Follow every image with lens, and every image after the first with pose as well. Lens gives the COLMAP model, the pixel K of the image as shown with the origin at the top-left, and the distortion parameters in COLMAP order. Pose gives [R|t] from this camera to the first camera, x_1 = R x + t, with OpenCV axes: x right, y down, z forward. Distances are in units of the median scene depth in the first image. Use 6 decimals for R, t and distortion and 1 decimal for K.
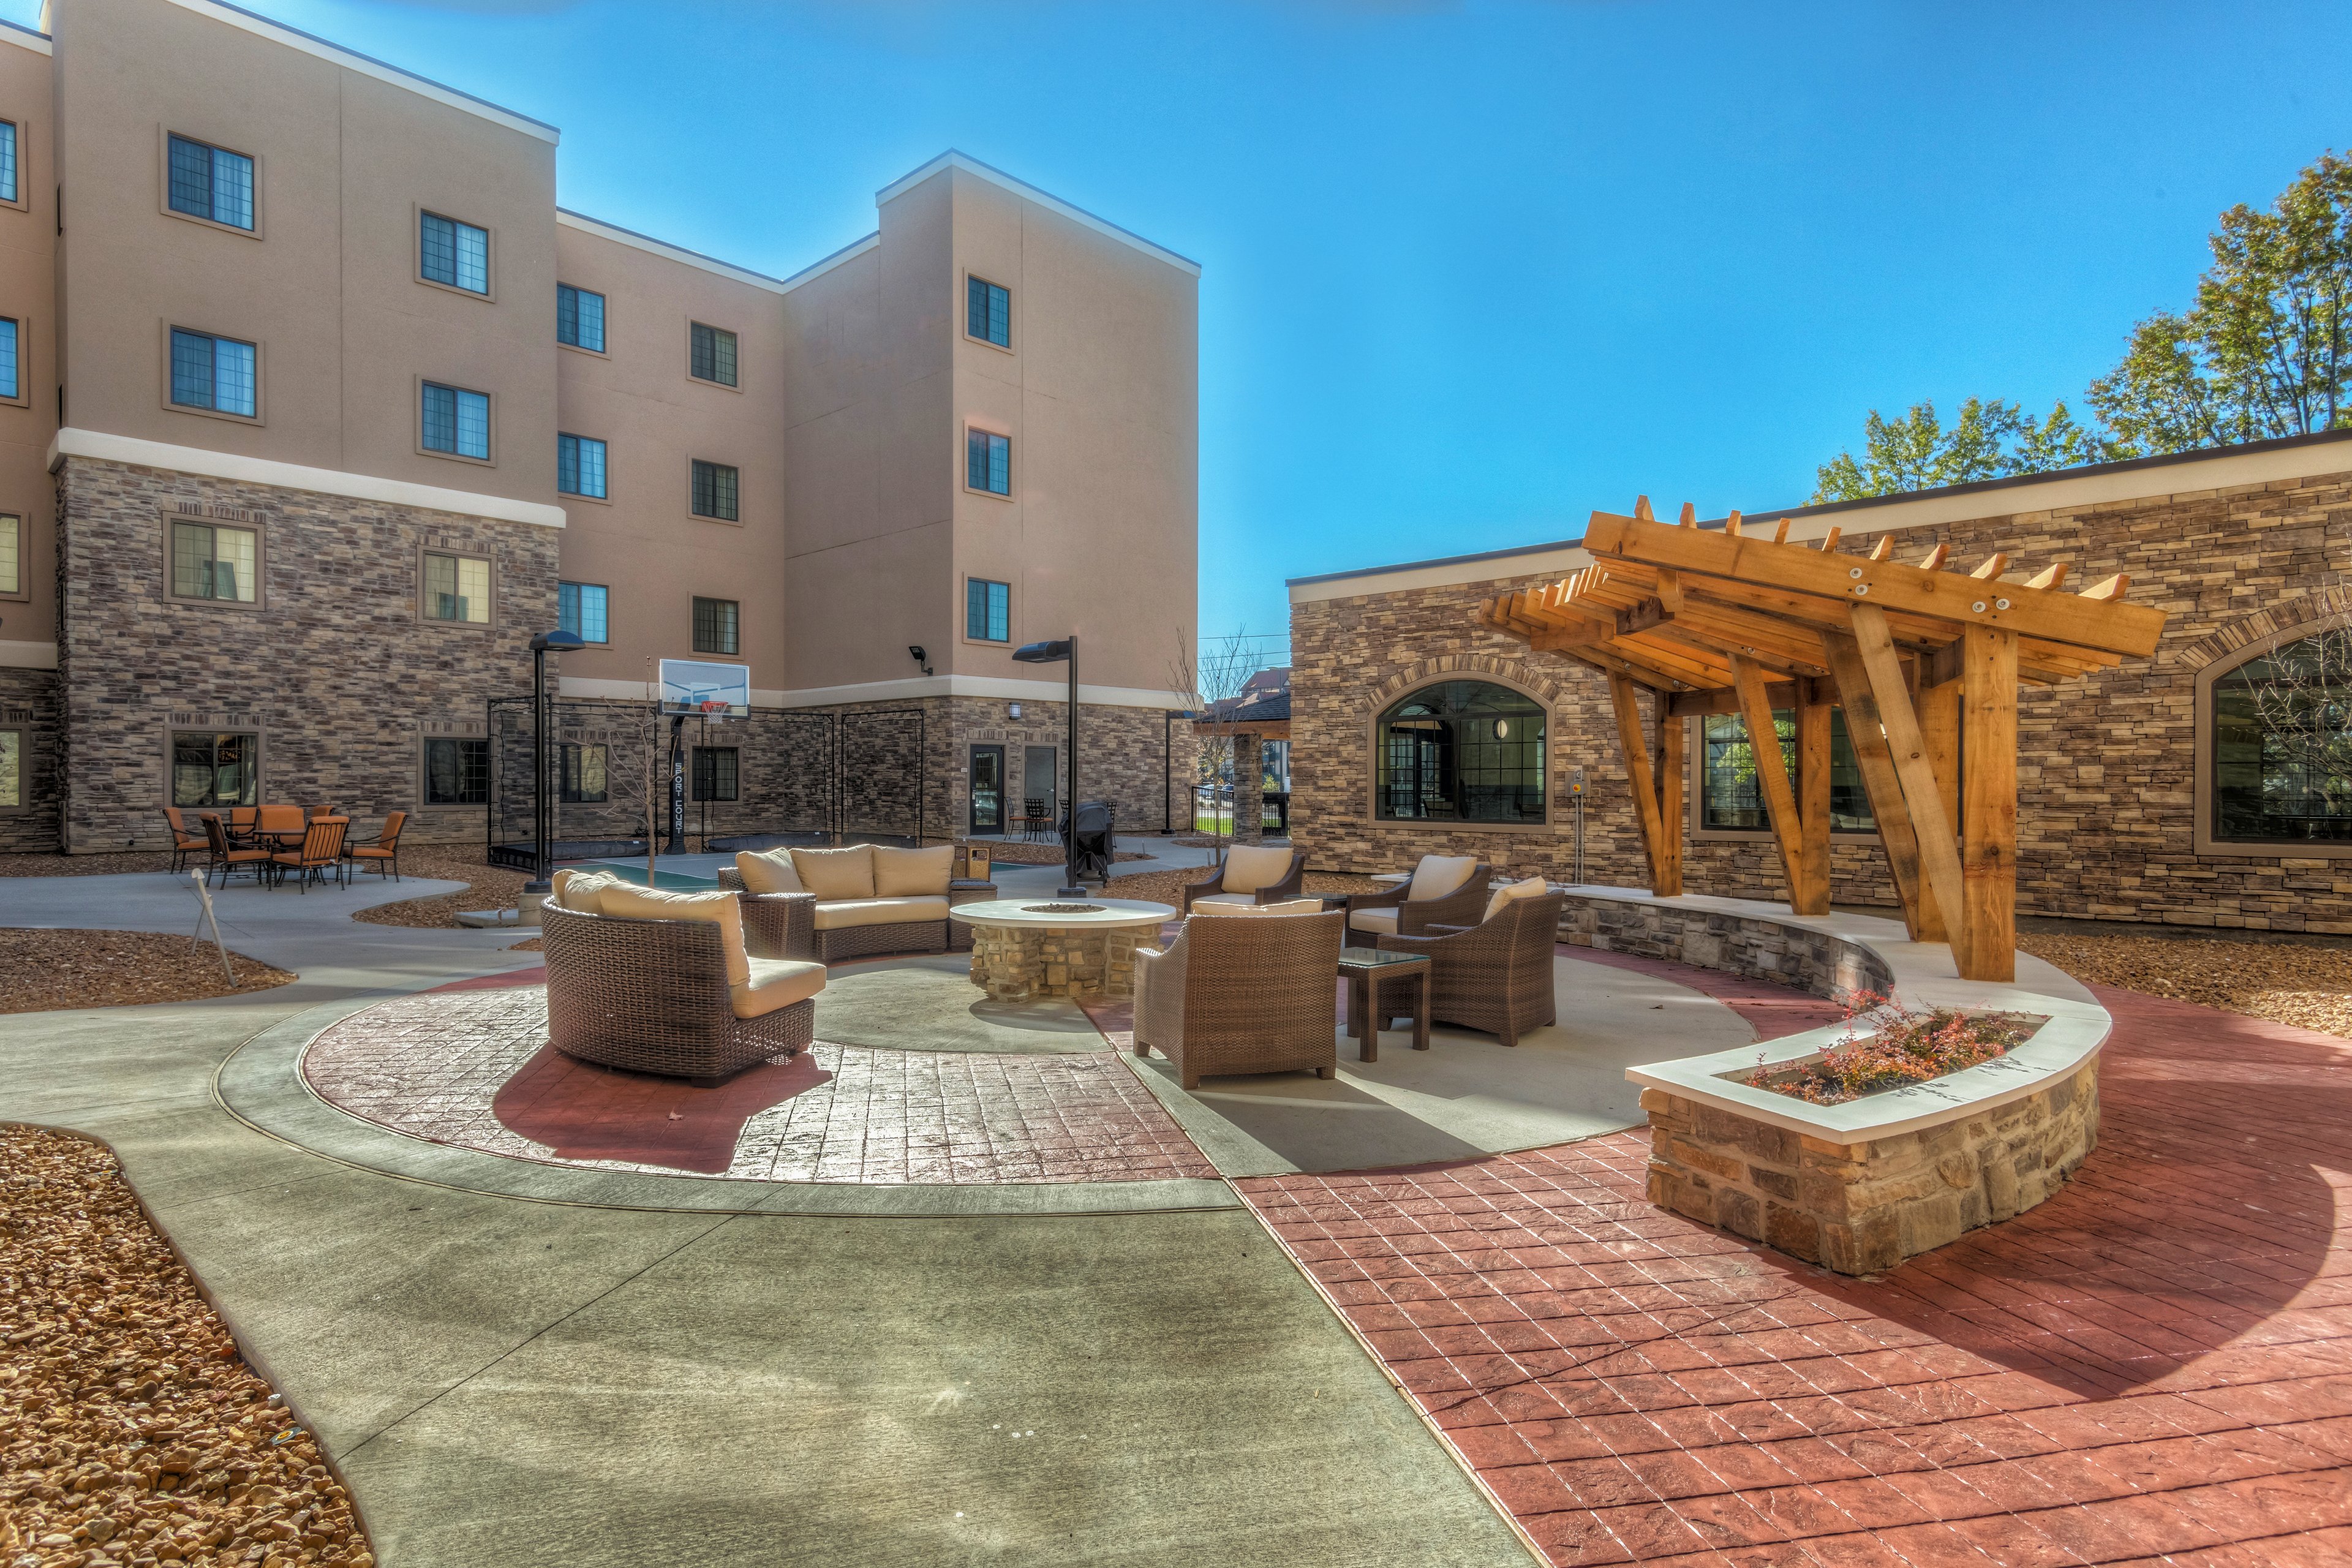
lens RADIAL K [[1210.9, 0, 1170.7], [0, 1210.9, 782.5], [0, 0, 1]] dist [0.000617, 0.000011]
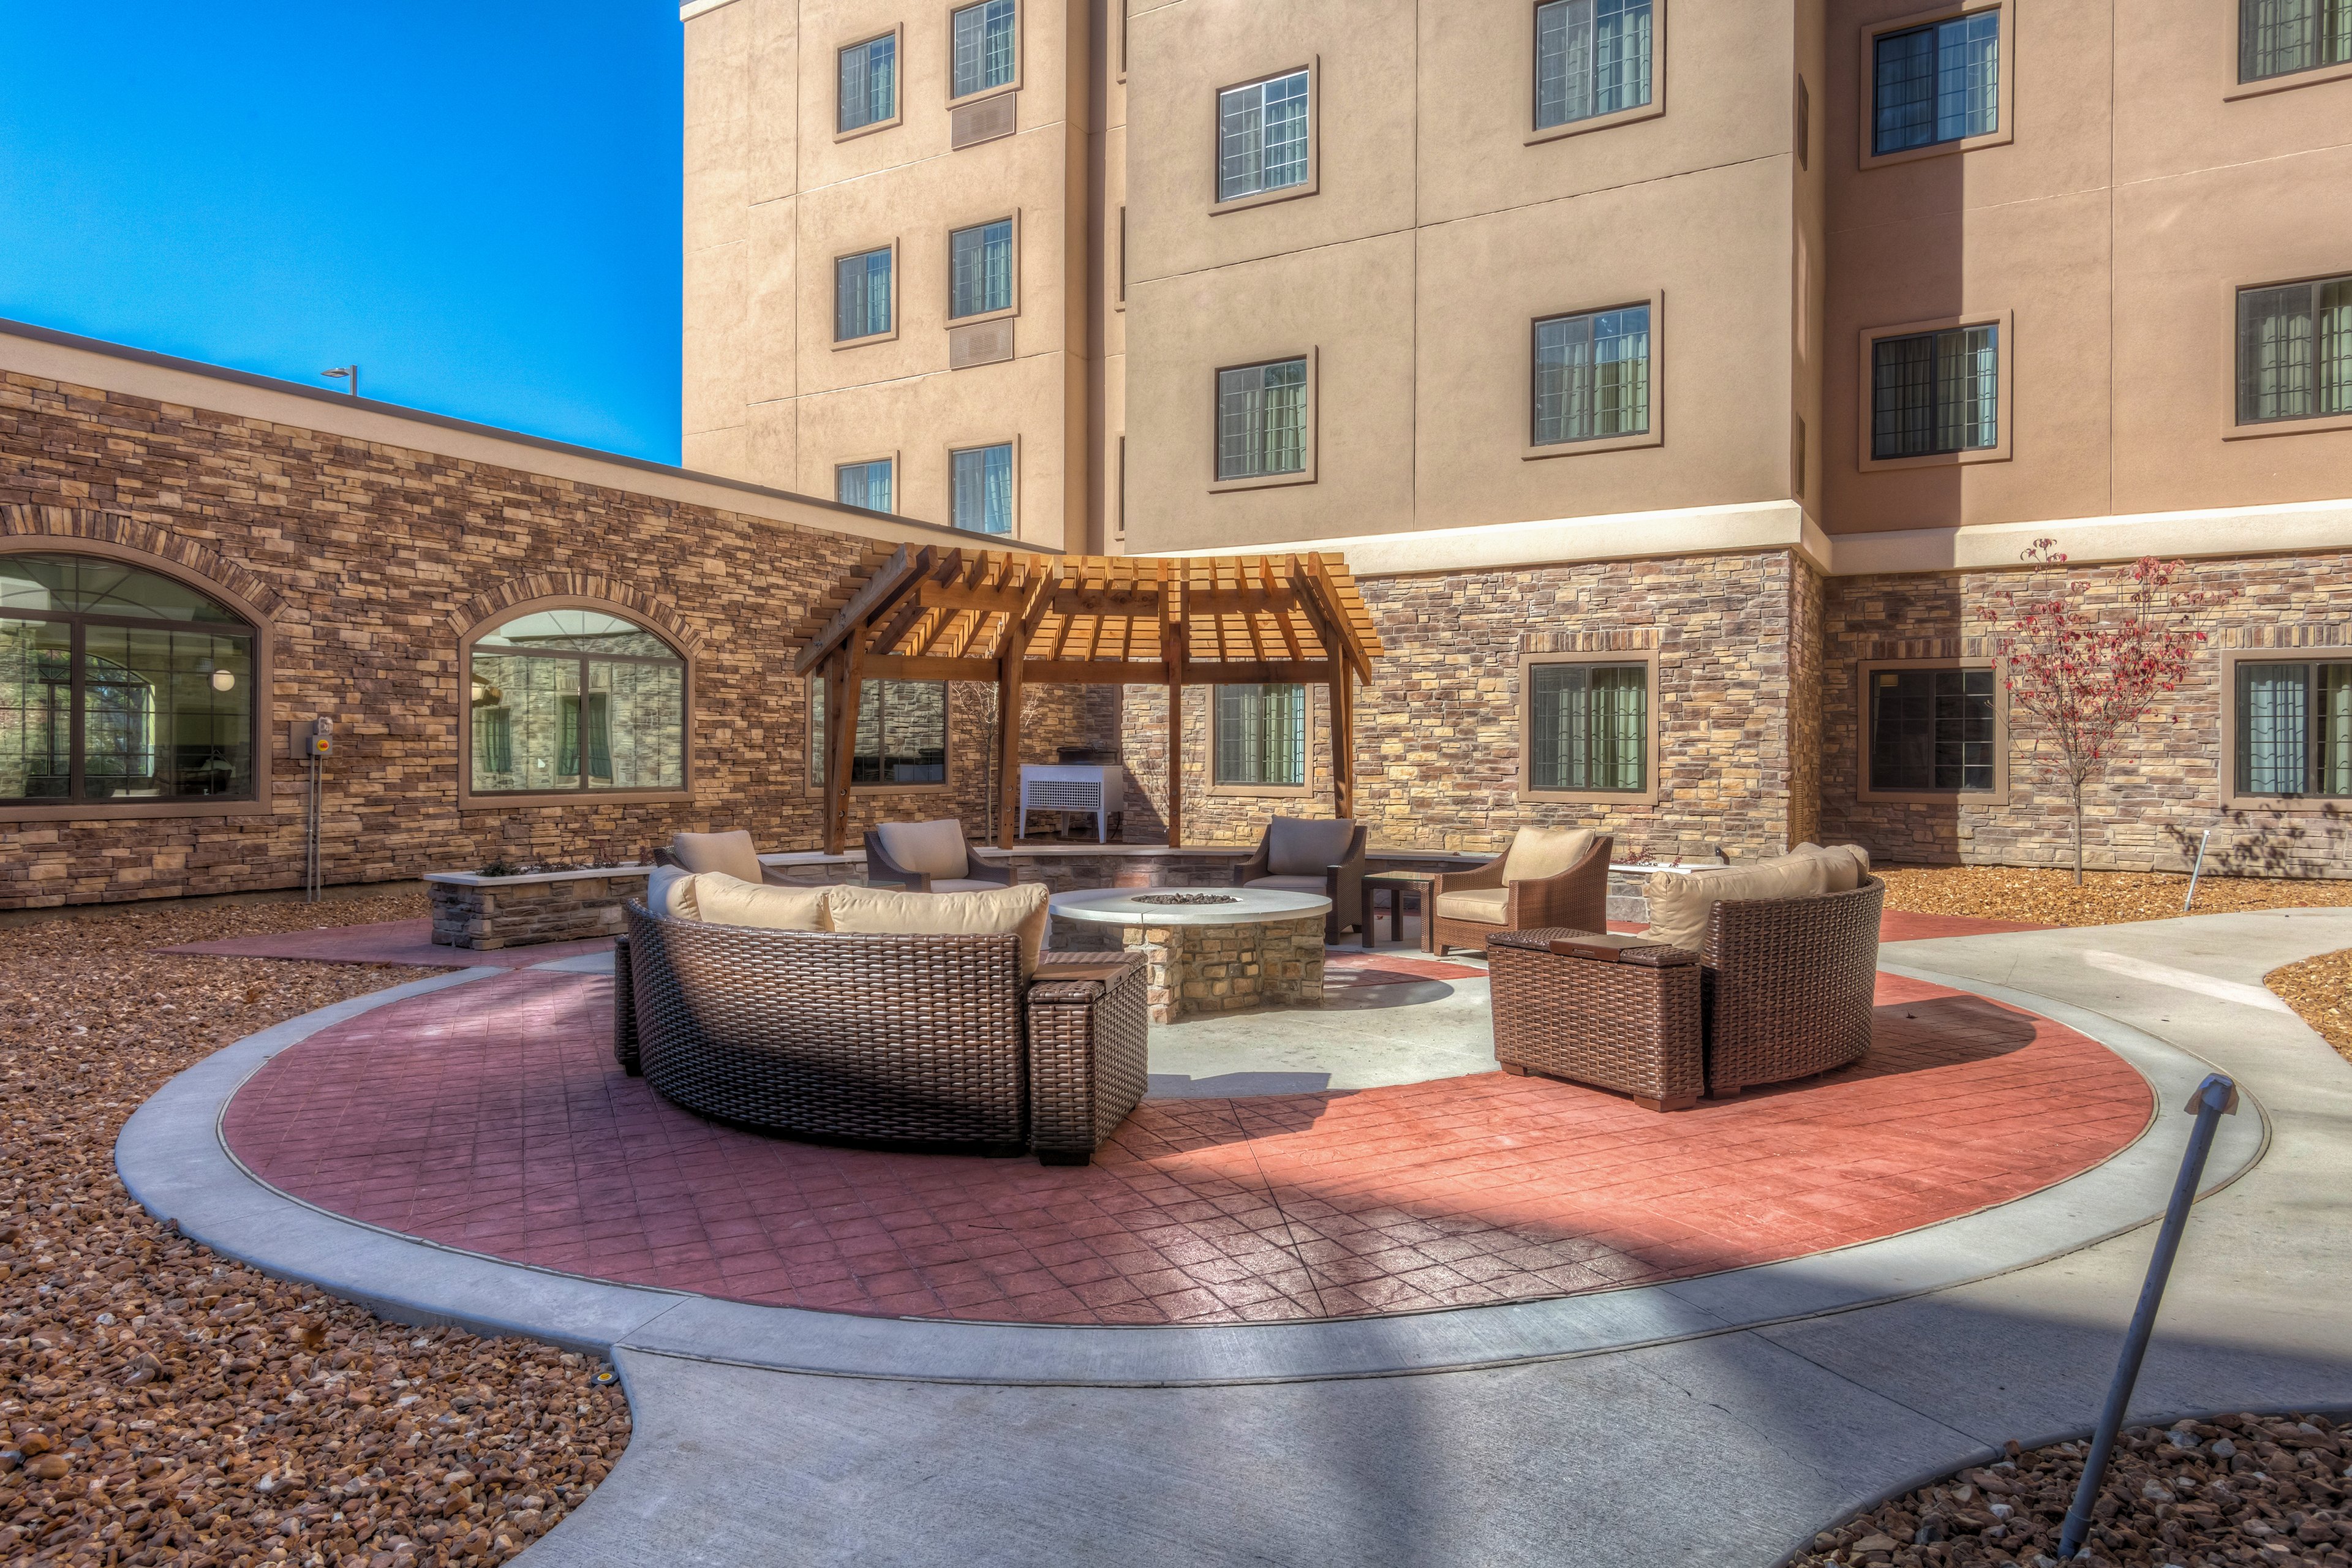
lens RADIAL K [[1411.9, 0, 1176.2], [0, 1411.9, 776.1], [0, 0, 1]] dist [0.009996, 0.001026]
pose [[-0.215262, -0.005912, 0.976538, -0.731951], [0.008725, 0.999930, 0.007977, 0.026034], [-0.976517, 0.010237, -0.215195, 0.890291]]
